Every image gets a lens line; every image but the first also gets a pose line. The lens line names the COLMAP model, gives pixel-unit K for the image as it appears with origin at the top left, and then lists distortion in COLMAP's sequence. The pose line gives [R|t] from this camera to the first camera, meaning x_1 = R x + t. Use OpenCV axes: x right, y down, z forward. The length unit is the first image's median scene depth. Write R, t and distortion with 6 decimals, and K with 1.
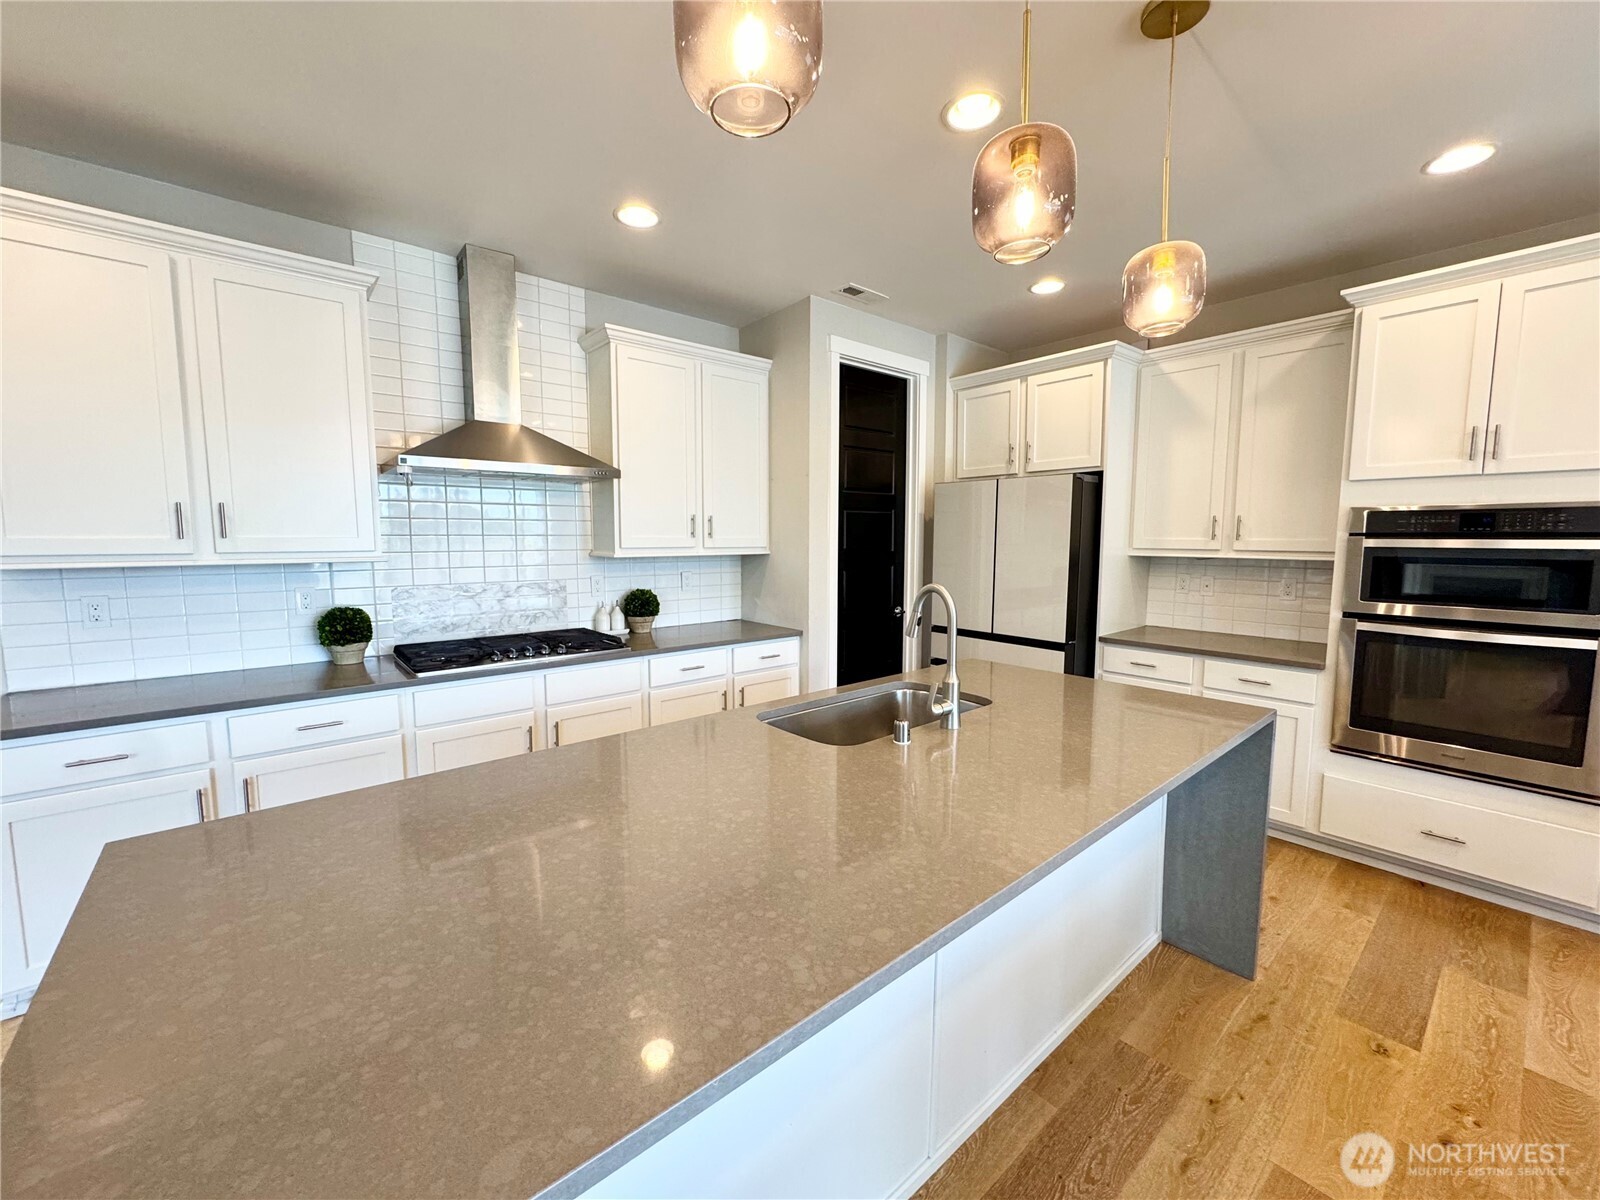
lens RADIAL K [[633.4, 0, 796.6], [0, 633.4, 592.3], [0, 0, 1]] dist [-0.001269, 0.000315]
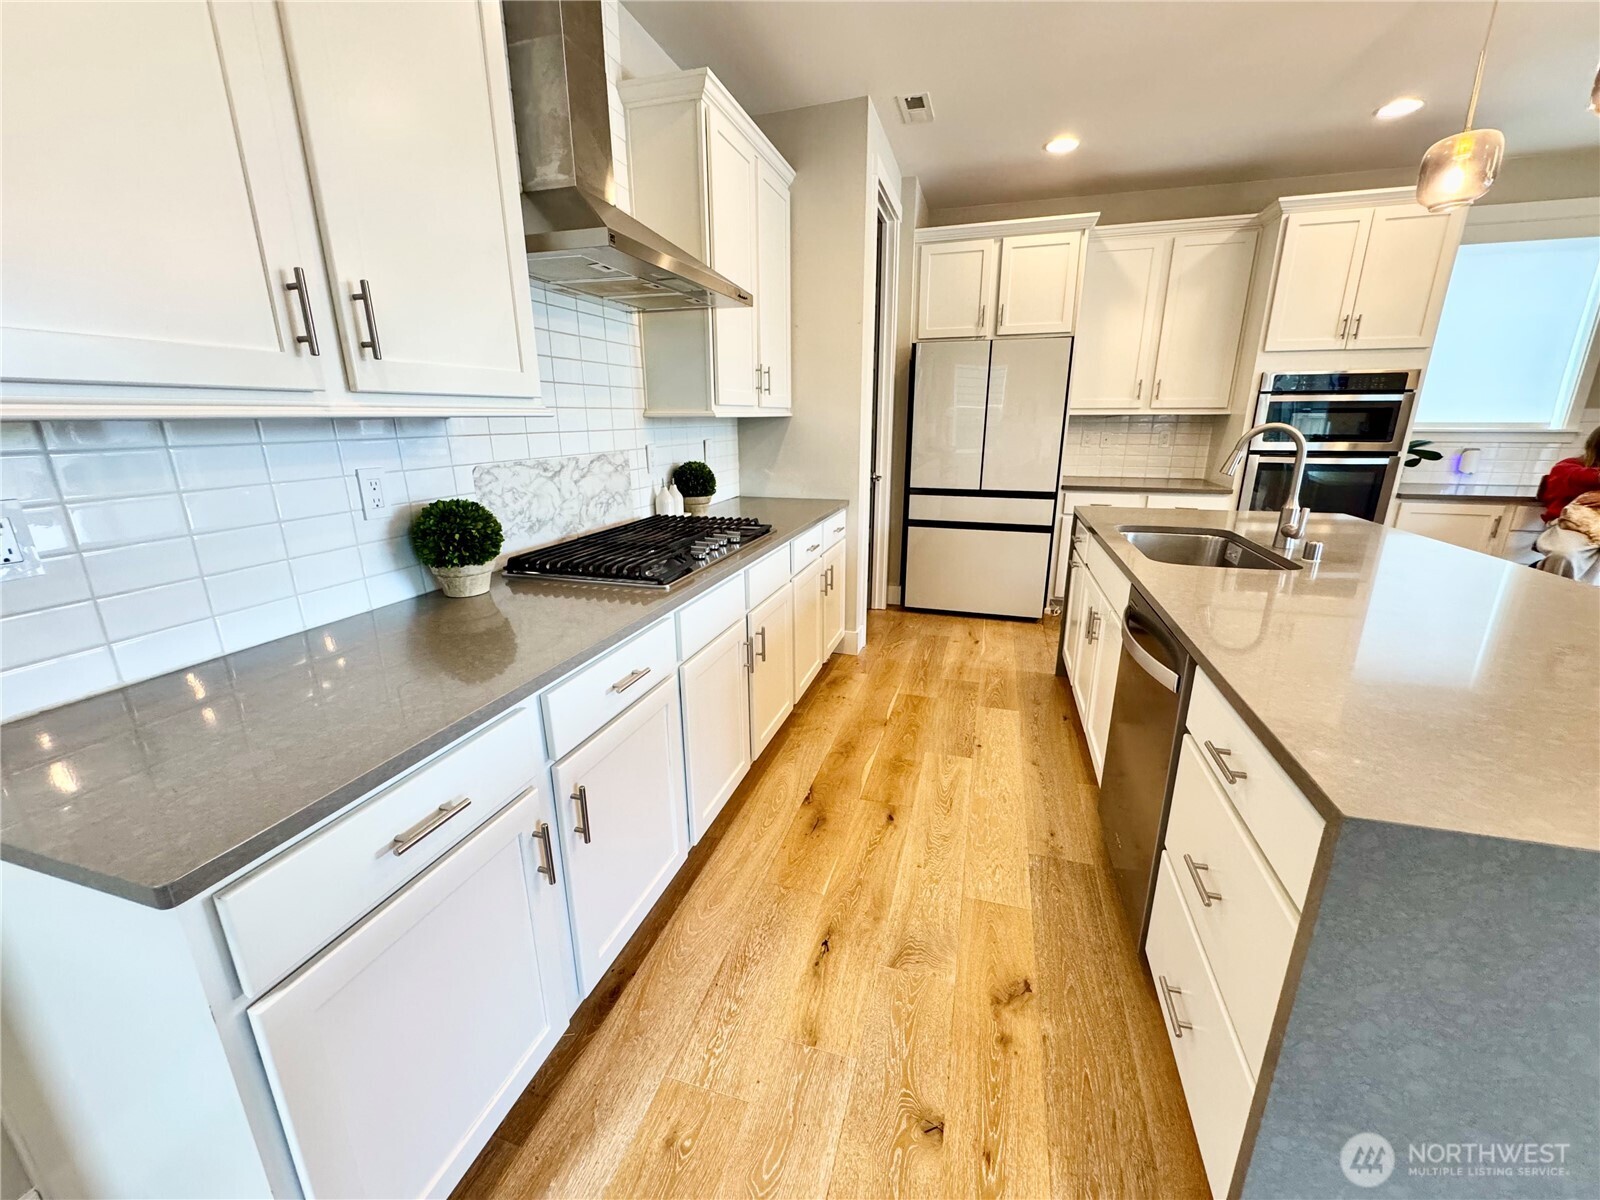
lens RADIAL K [[633.4, 0, 794.6], [0, 633.4, 594.6], [0, 0, 1]] dist [-0.001269, 0.000315]
pose [[0.840777, -0.152456, 0.519472, -0.693303], [0.054712, 0.978546, 0.198633, 0.009334], [-0.538610, -0.138585, 0.831080, 0.303338]]
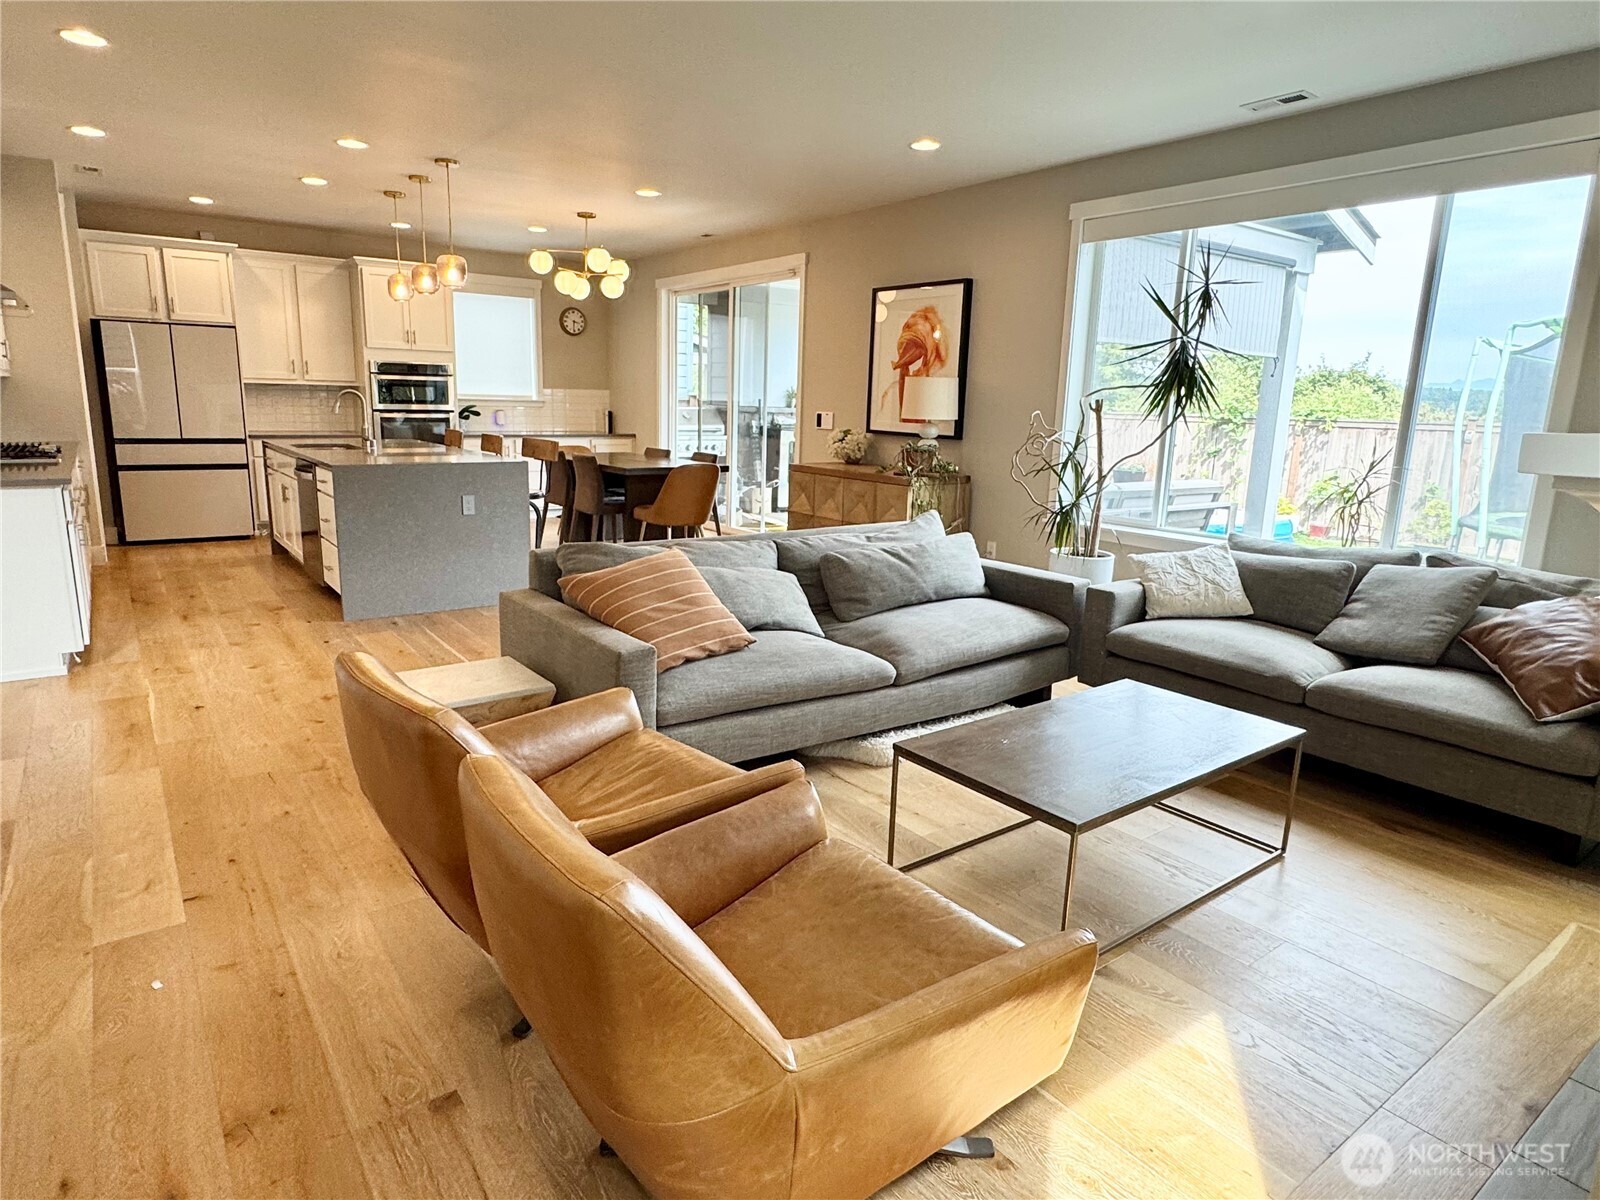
lens RADIAL K [[929.3, 0, 795.4], [0, 929.3, 591.9], [0, 0, 1]] dist [-0.001978, 0.001101]
pose [[0.062964, -0.204724, 0.976793, -2.083695], [0.062190, 0.977637, 0.200893, 0.085286], [-0.996076, 0.048097, 0.074287, -0.593318]]
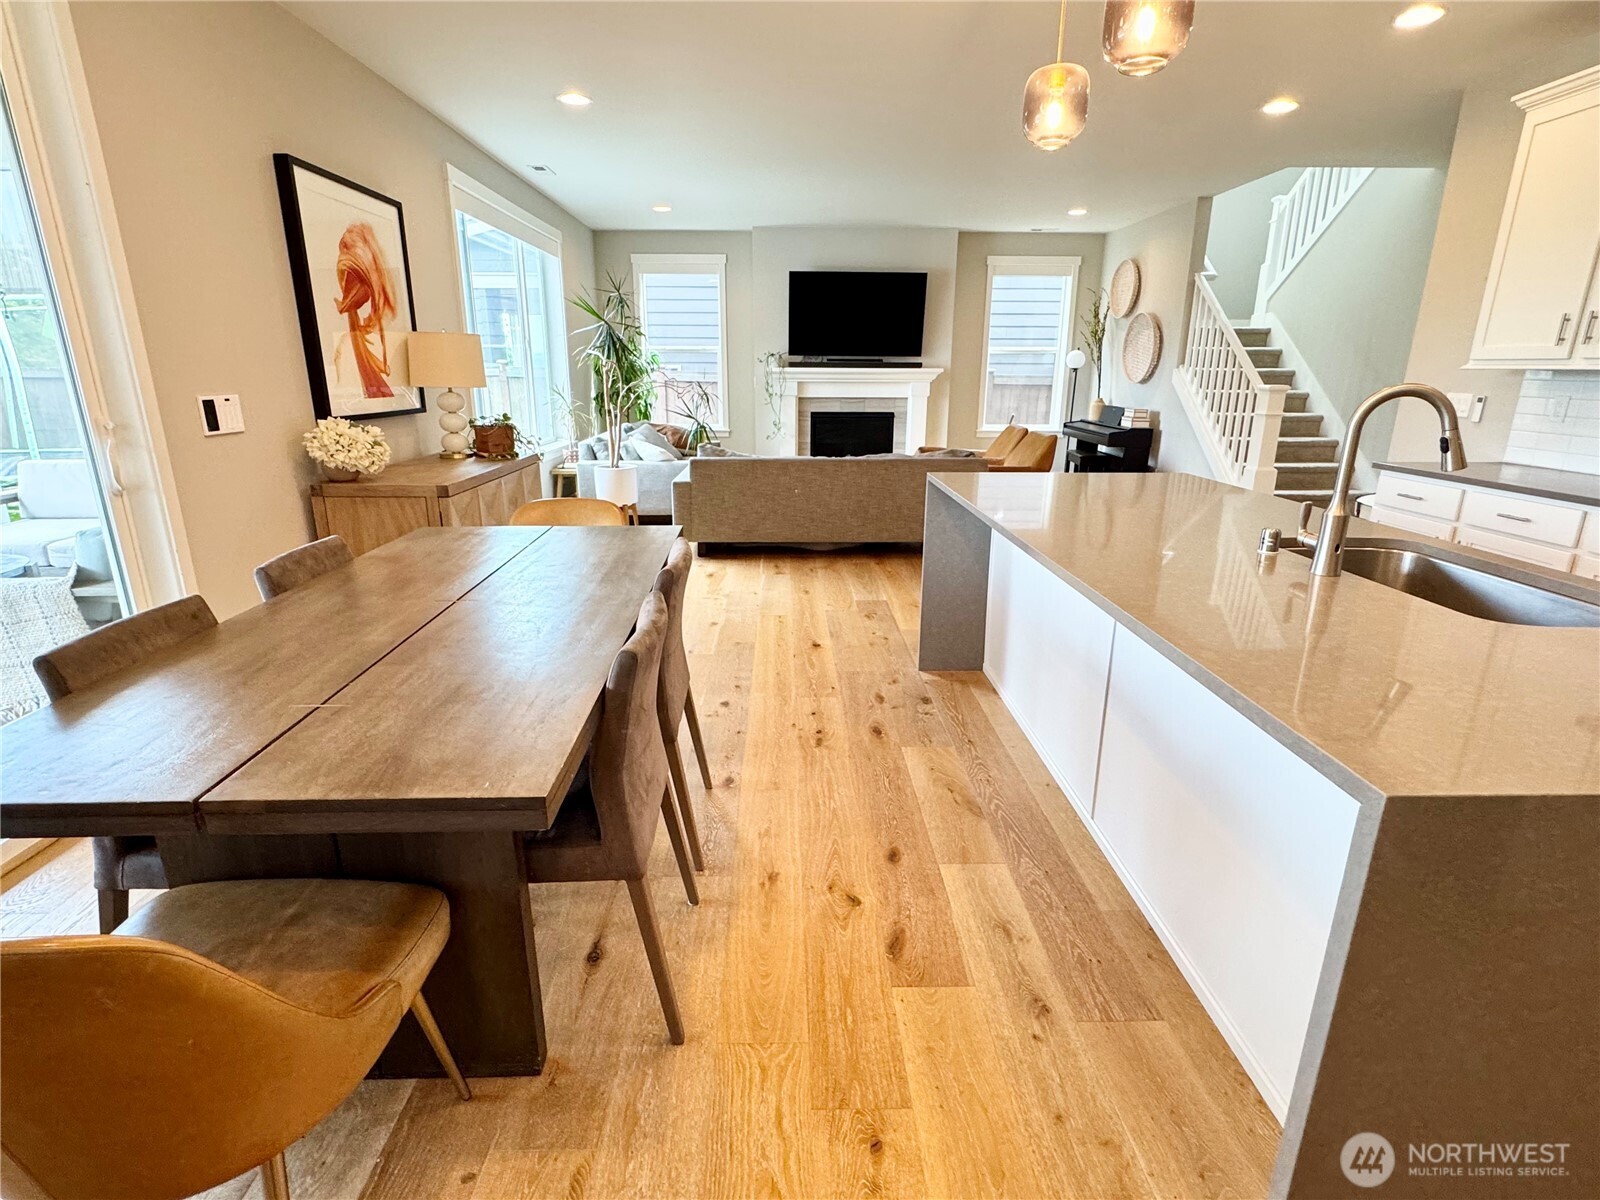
lens RADIAL K [[797.0, 0, 799.6], [0, 797.0, 609.3], [0, 0, 1]] dist [-0.006159, -0.000765]
pose [[-0.628395, 0.221605, -0.745661, 0.827846], [-0.073173, 0.937474, 0.340276, -0.014880], [0.774445, 0.268390, -0.572889, 0.652989]]
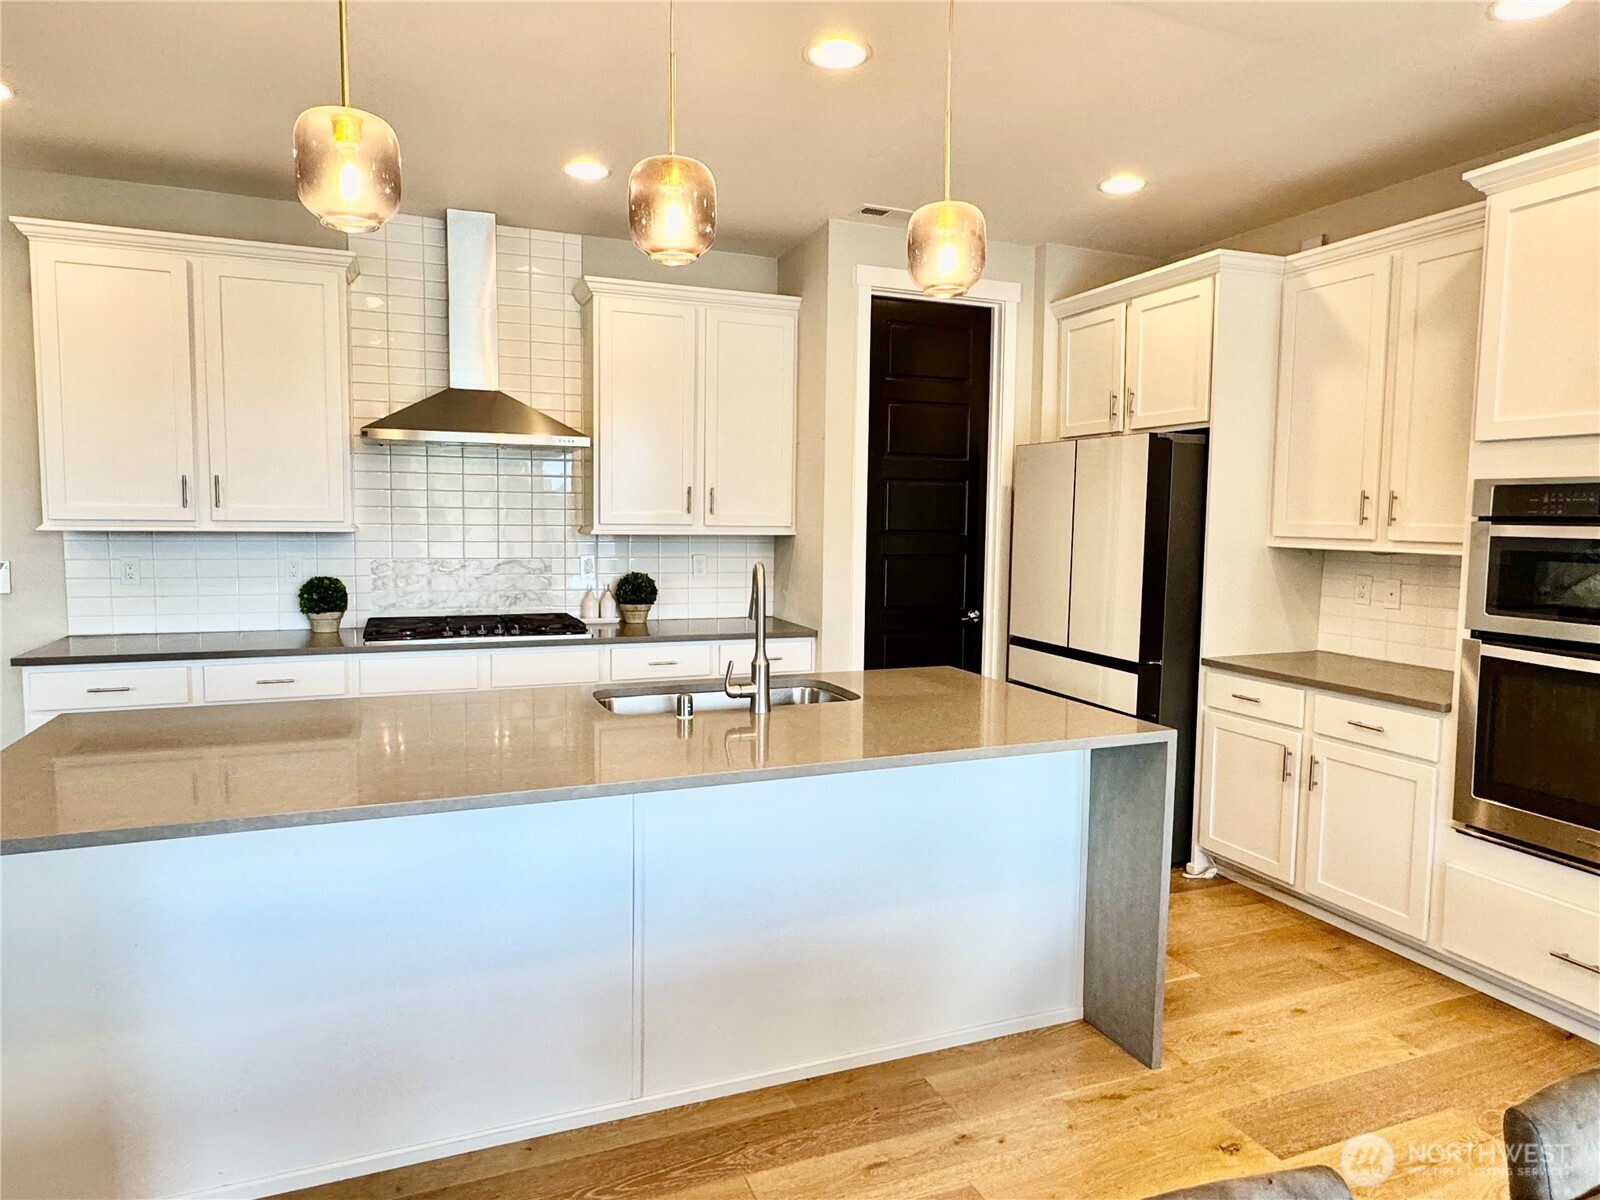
lens RADIAL K [[971.4, 0, 795.8], [0, 971.4, 585.5], [0, 0, 1]] dist [-0.001088, -0.000319]
pose [[0.949068, 0.035001, -0.313122, 0.451125], [-0.040447, 0.999122, -0.010913, 0.022014], [0.312465, 0.023022, 0.949650, -0.224110]]
